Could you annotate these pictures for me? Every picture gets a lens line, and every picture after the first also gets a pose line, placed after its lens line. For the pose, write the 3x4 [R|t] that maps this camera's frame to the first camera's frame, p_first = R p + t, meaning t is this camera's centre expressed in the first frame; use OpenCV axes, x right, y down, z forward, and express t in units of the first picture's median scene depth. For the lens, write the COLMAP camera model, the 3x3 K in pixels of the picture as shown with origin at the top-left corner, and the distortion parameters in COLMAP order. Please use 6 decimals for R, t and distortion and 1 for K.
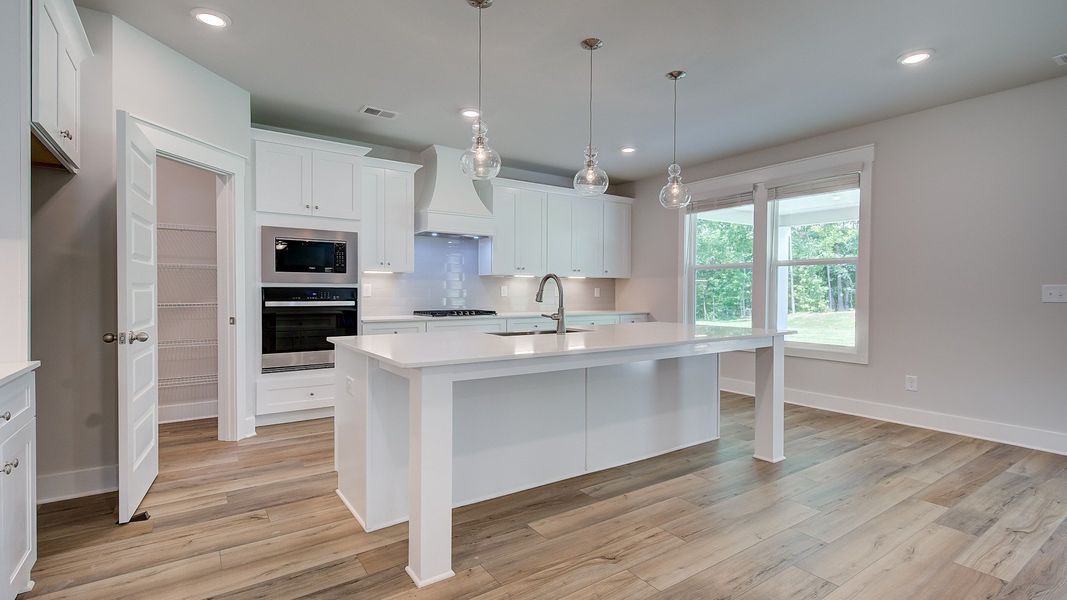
lens RADIAL K [[493.4, 0, 557.1], [0, 493.4, 297.4], [0, 0, 1]] dist [0.006565, -0.001106]
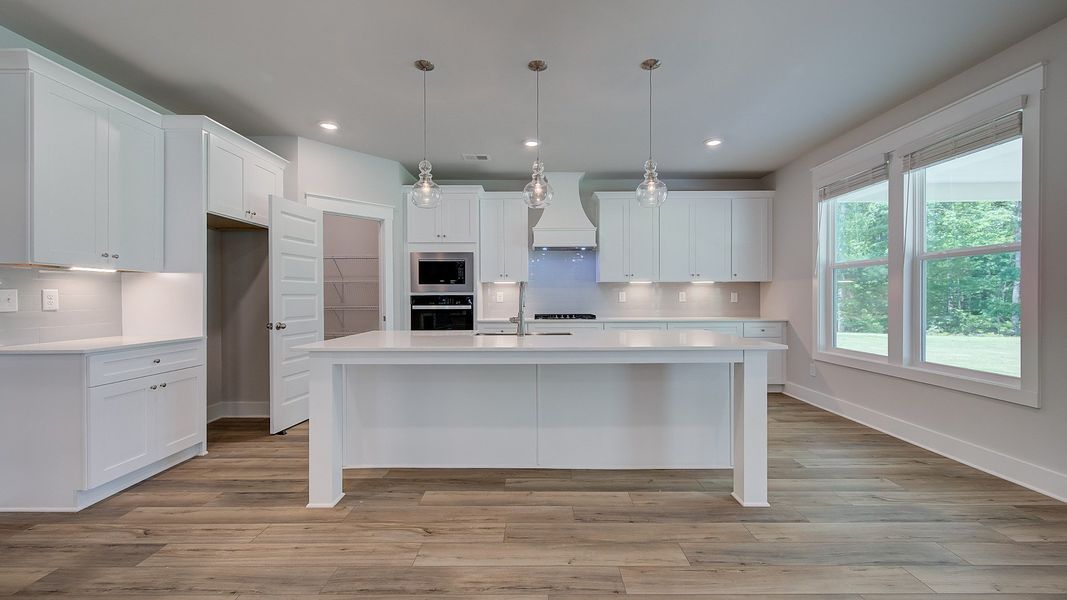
lens RADIAL K [[458.7, 0, 540.7], [0, 458.7, 299.8], [0, 0, 1]] dist [0.004831, -0.001409]
pose [[0.809716, -0.003492, -0.586812, 0.492674], [0.000005, 0.999982, -0.005945, -0.000858], [0.586822, 0.004811, 0.809702, 0.151876]]
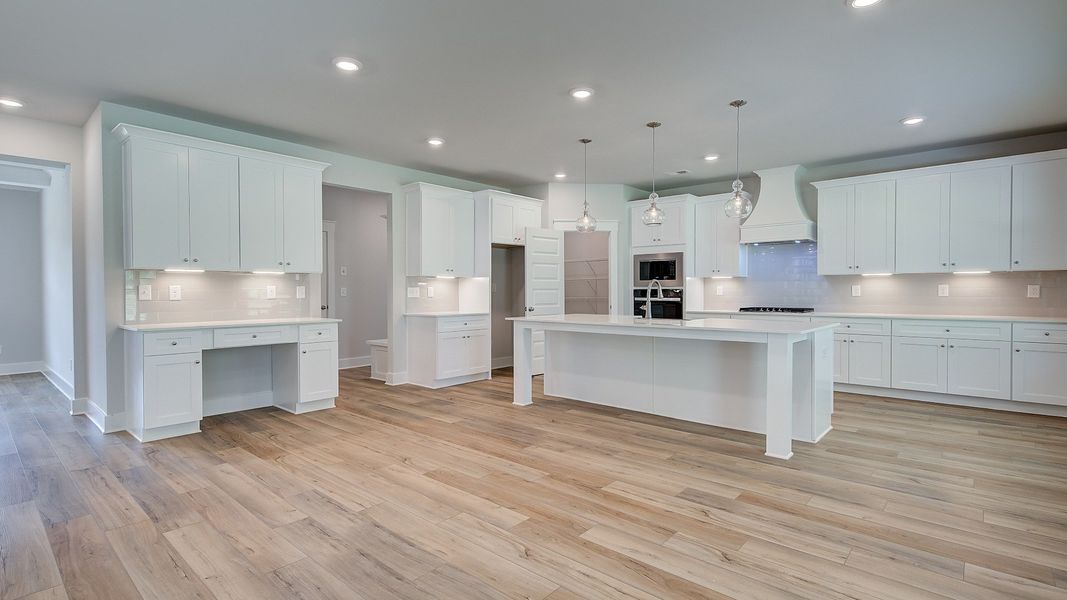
lens RADIAL K [[506.9, 0, 512.8], [0, 506.9, 301.4], [0, 0, 1]] dist [0.016482, -0.001580]
pose [[0.200030, 0.014654, -0.979680, 1.113975], [-0.008096, 0.999879, 0.013303, 0.001055], [0.979756, 0.005270, 0.200124, 0.212656]]
